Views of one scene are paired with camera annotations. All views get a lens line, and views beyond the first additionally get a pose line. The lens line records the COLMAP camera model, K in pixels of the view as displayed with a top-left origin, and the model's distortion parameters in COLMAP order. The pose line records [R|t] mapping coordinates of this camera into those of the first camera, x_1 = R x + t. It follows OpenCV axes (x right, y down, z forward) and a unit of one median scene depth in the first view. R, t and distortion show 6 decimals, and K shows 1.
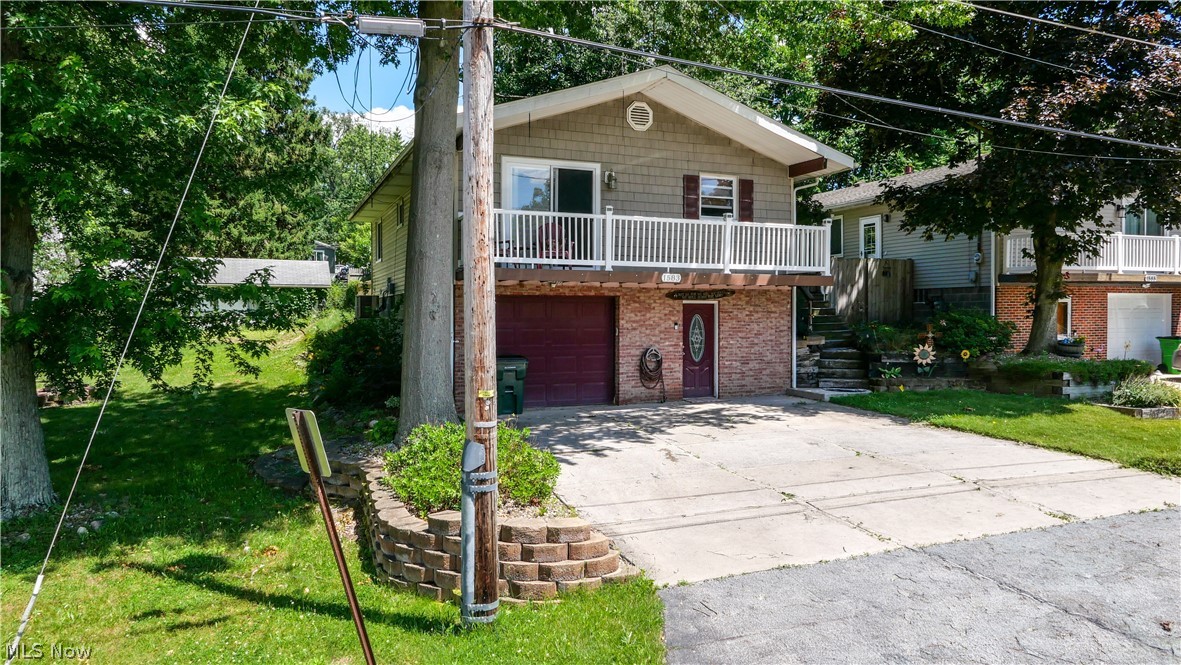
lens RADIAL K [[810.4, 0, 591.1], [0, 810.4, 329.1], [0, 0, 1]] dist [-0.003734, 0.005139]
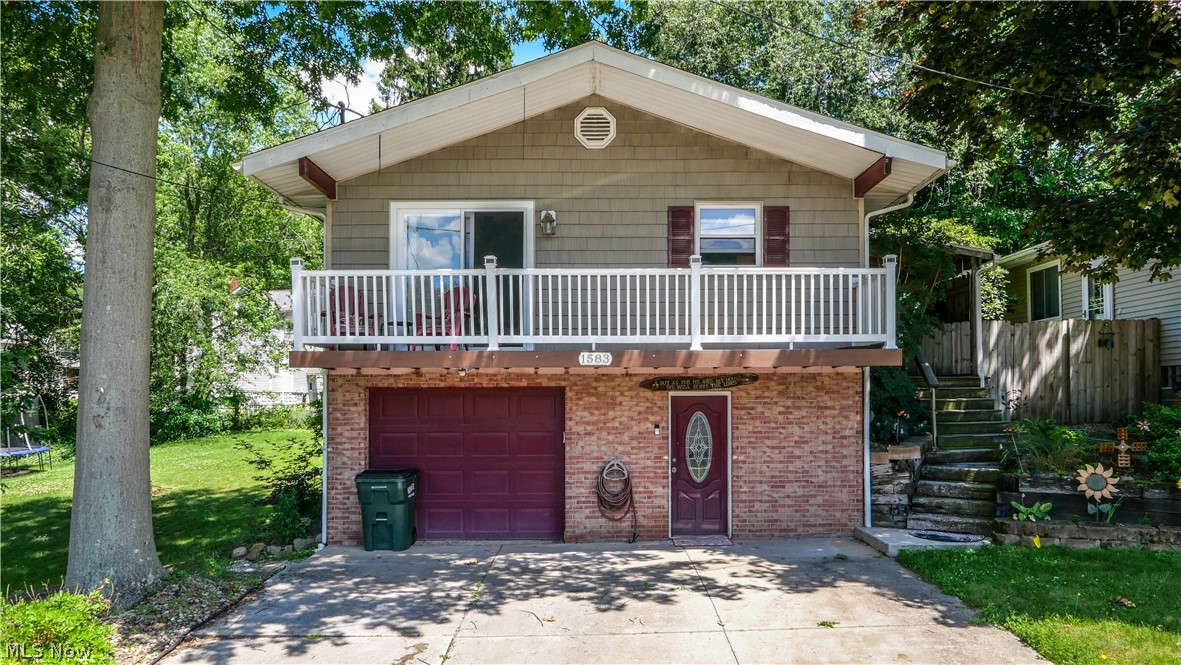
lens RADIAL K [[810.4, 0, 589.0], [0, 810.4, 395.0], [0, 0, 1]] dist [-0.003734, 0.005139]
pose [[0.924254, -0.008191, -0.381690, 0.311702], [-0.001051, 0.999711, -0.023996, -0.016246], [0.381776, 0.022580, 0.923979, 0.351514]]
